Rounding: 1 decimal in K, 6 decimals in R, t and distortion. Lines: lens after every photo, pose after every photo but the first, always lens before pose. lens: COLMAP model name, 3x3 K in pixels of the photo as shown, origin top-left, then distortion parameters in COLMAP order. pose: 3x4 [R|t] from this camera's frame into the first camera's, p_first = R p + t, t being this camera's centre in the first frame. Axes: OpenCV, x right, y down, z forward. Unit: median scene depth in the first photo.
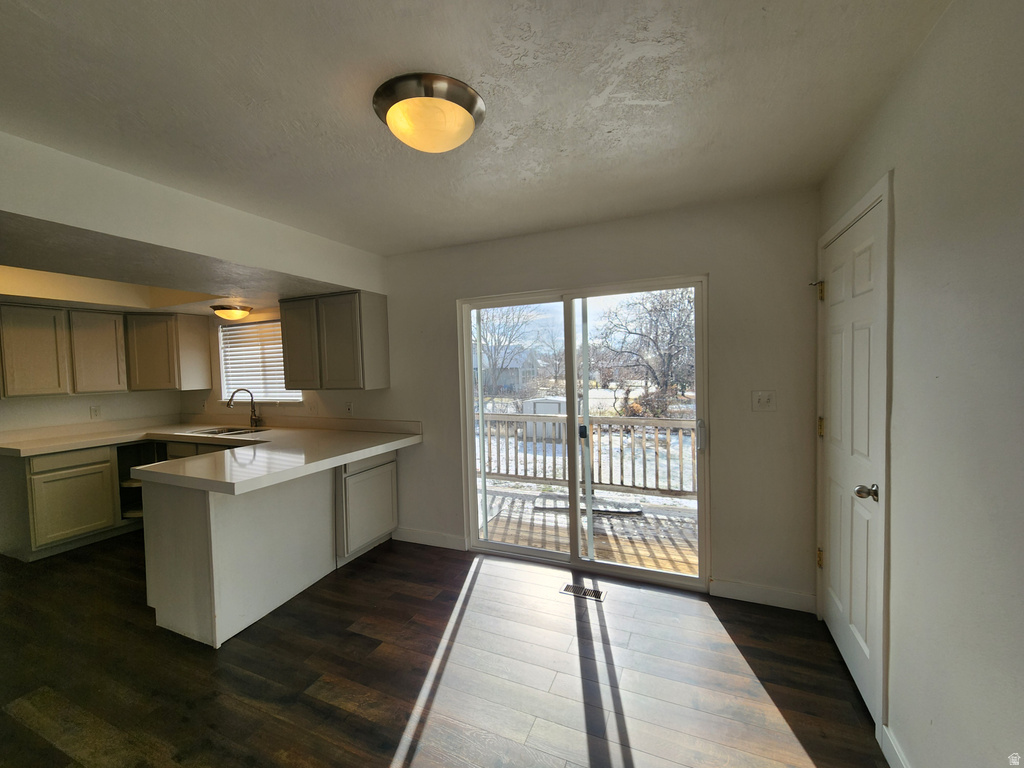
lens RADIAL K [[420.5, 0, 504.9], [0, 420.5, 380.9], [0, 0, 1]] dist [0.002541, -0.000699]
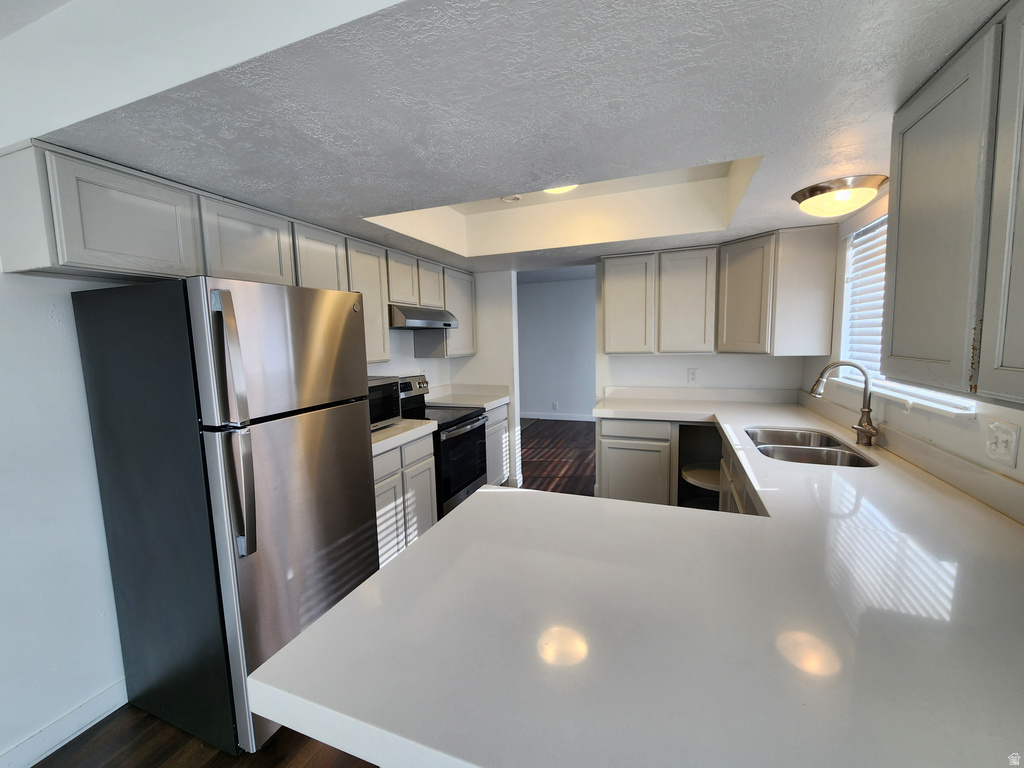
lens RADIAL K [[420.5, 0, 512.8], [0, 420.5, 382.5], [0, 0, 1]] dist [0.002541, -0.000699]
pose [[0.053888, 0.126970, -0.990442, -0.178943], [-0.016230, 0.991863, 0.126269, -0.011805], [0.998415, 0.009270, 0.055510, 0.632049]]
